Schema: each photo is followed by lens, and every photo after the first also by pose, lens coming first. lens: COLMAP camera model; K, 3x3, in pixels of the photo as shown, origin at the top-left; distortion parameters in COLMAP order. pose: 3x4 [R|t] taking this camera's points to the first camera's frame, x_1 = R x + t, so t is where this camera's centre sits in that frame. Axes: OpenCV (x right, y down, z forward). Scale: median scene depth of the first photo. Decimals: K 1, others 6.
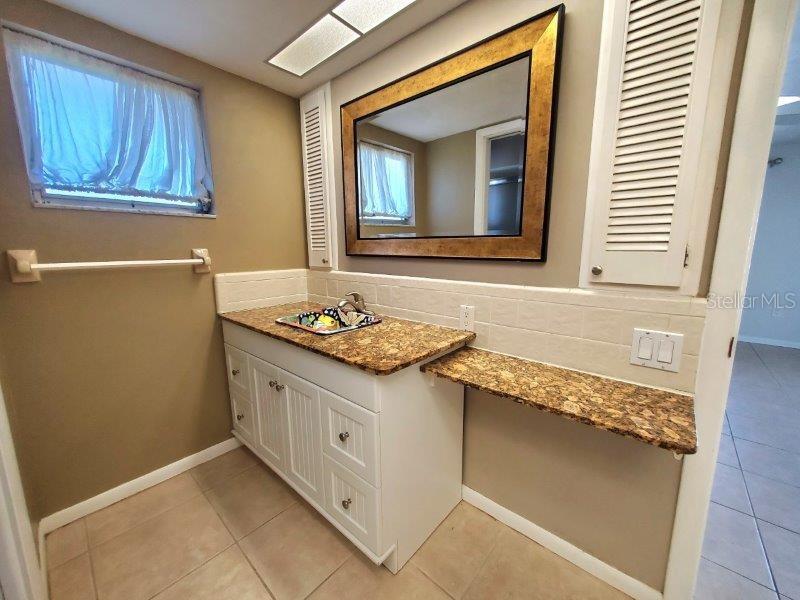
lens RADIAL K [[317.7, 0, 402.6], [0, 317.7, 297.5], [0, 0, 1]] dist [-0.001187, -0.000088]
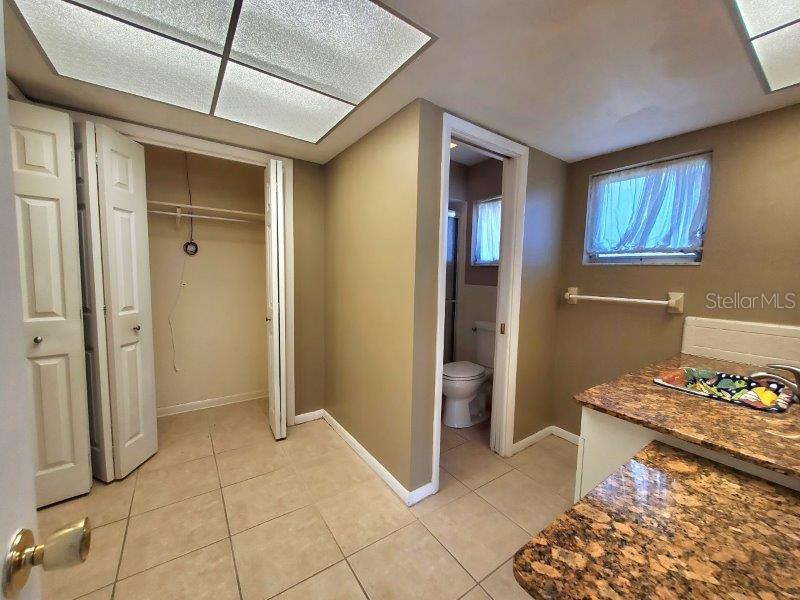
lens RADIAL K [[317.7, 0, 402.6], [0, 317.7, 297.5], [0, 0, 1]] dist [-0.001187, -0.000088]
pose [[-0.241940, 0.069785, -0.967778, 0.878662], [-0.174318, 0.978056, 0.114105, -0.119134], [0.954504, 0.196308, -0.224466, 0.400136]]
